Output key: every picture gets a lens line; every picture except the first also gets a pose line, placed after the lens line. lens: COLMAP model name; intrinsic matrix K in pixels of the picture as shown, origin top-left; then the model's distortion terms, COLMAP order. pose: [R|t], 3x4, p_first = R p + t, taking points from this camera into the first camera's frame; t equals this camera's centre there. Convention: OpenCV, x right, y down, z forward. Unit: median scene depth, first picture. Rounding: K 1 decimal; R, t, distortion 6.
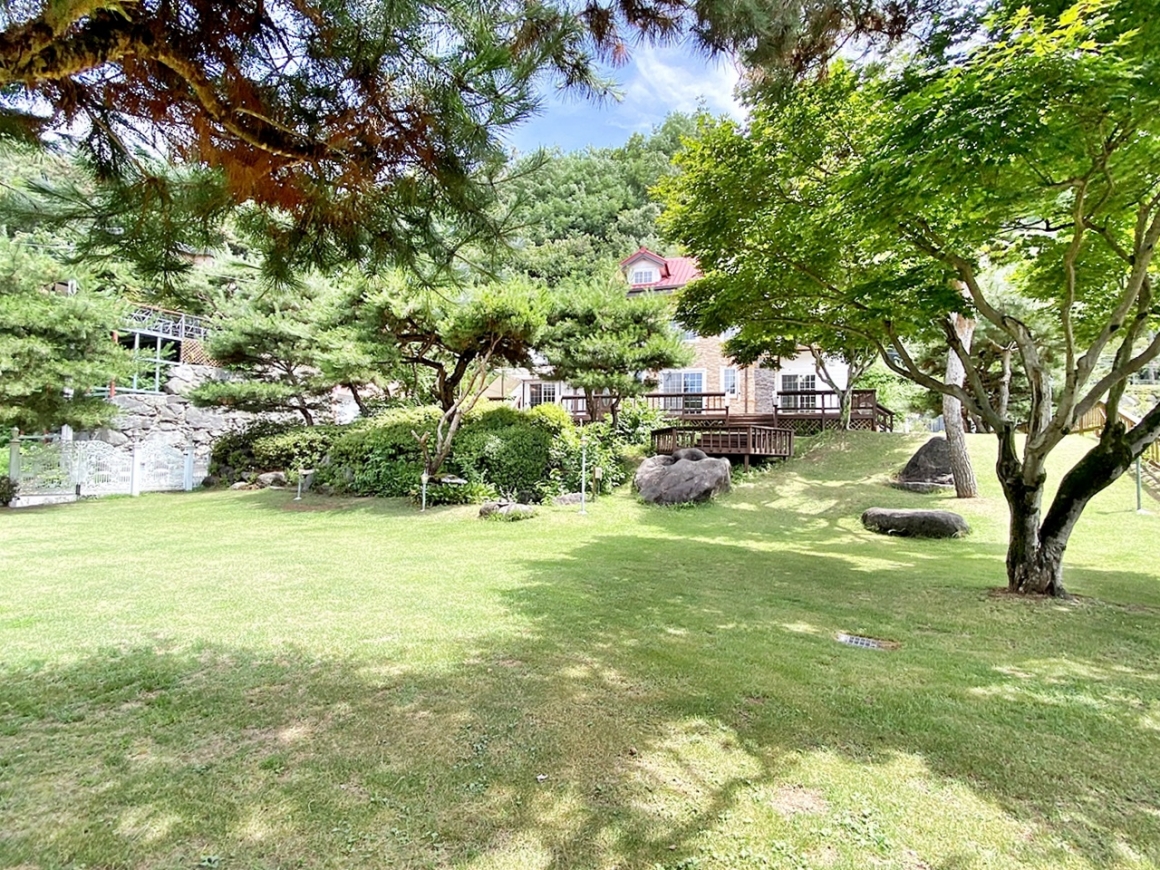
lens RADIAL K [[582.2, 0, 587.1], [0, 582.2, 451.4], [0, 0, 1]] dist [0.036937, -0.035171]
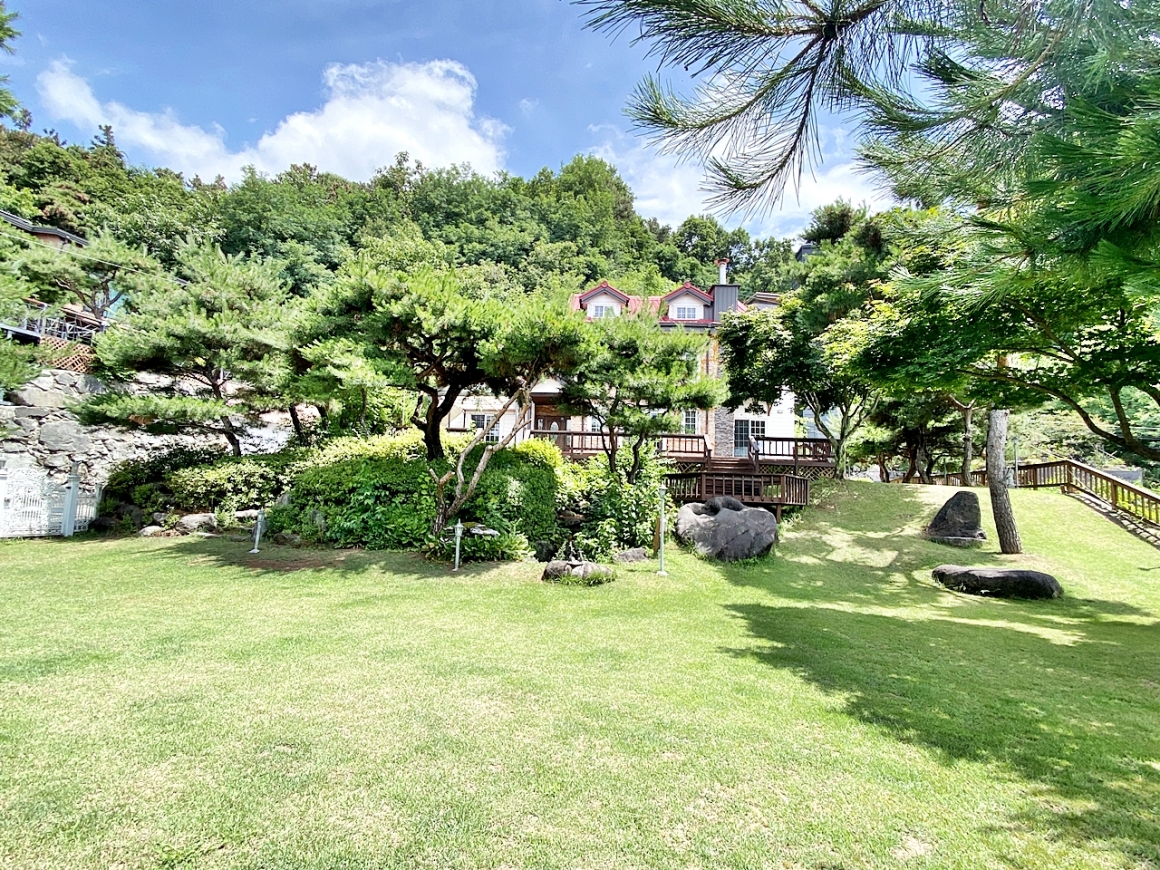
lens RADIAL K [[586.1, 0, 582.6], [0, 586.1, 440.6], [0, 0, 1]] dist [0.034218, -0.040874]
pose [[0.971598, 0.042049, 0.232871, -0.226731], [-0.024744, 0.996744, -0.076740, -0.013791], [-0.235340, 0.068798, 0.969475, 0.115697]]
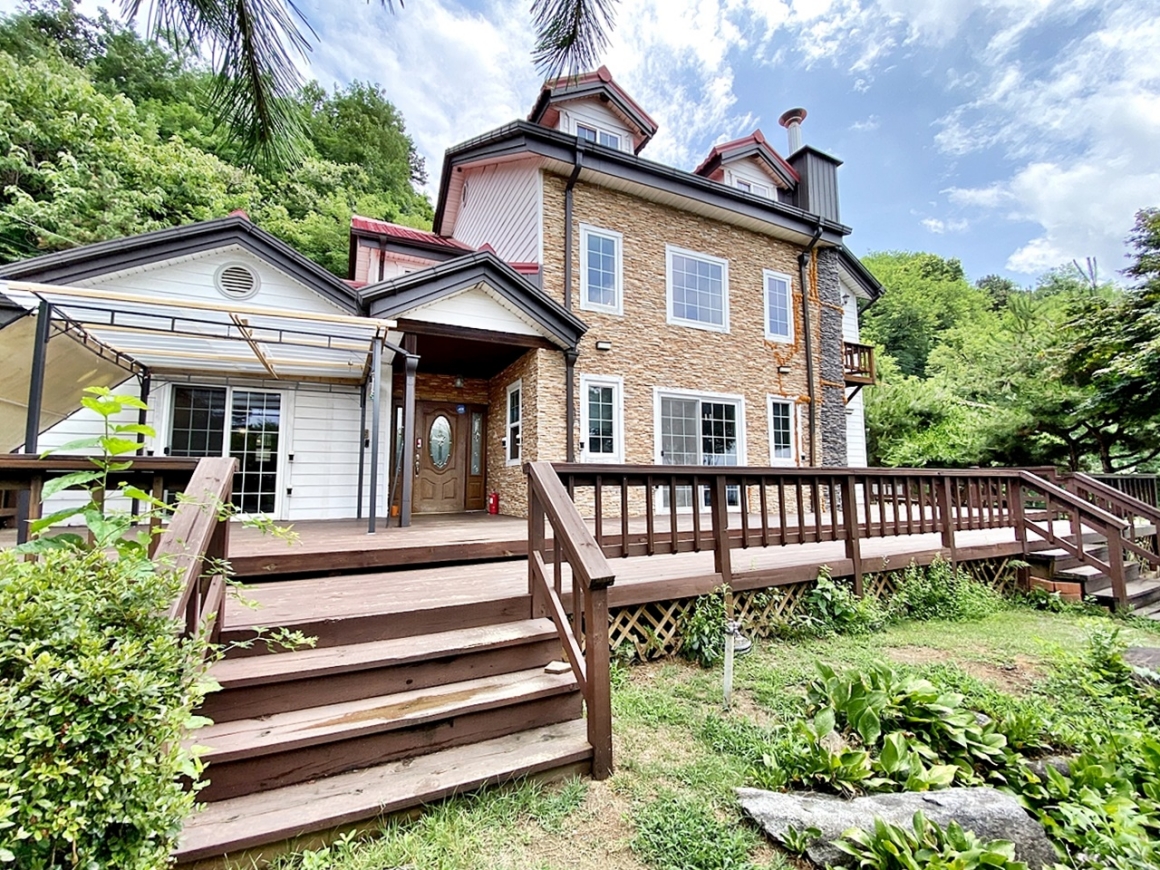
lens RADIAL K [[481.7, 0, 580.0], [0, 481.7, 435.0], [0, 0, 1]] dist [0.025475, -0.022757]
pose [[0.764704, 0.052581, 0.642233, -0.166217], [0.001100, 0.996557, -0.082899, -0.118115], [-0.644381, 0.064100, 0.762013, 1.135848]]
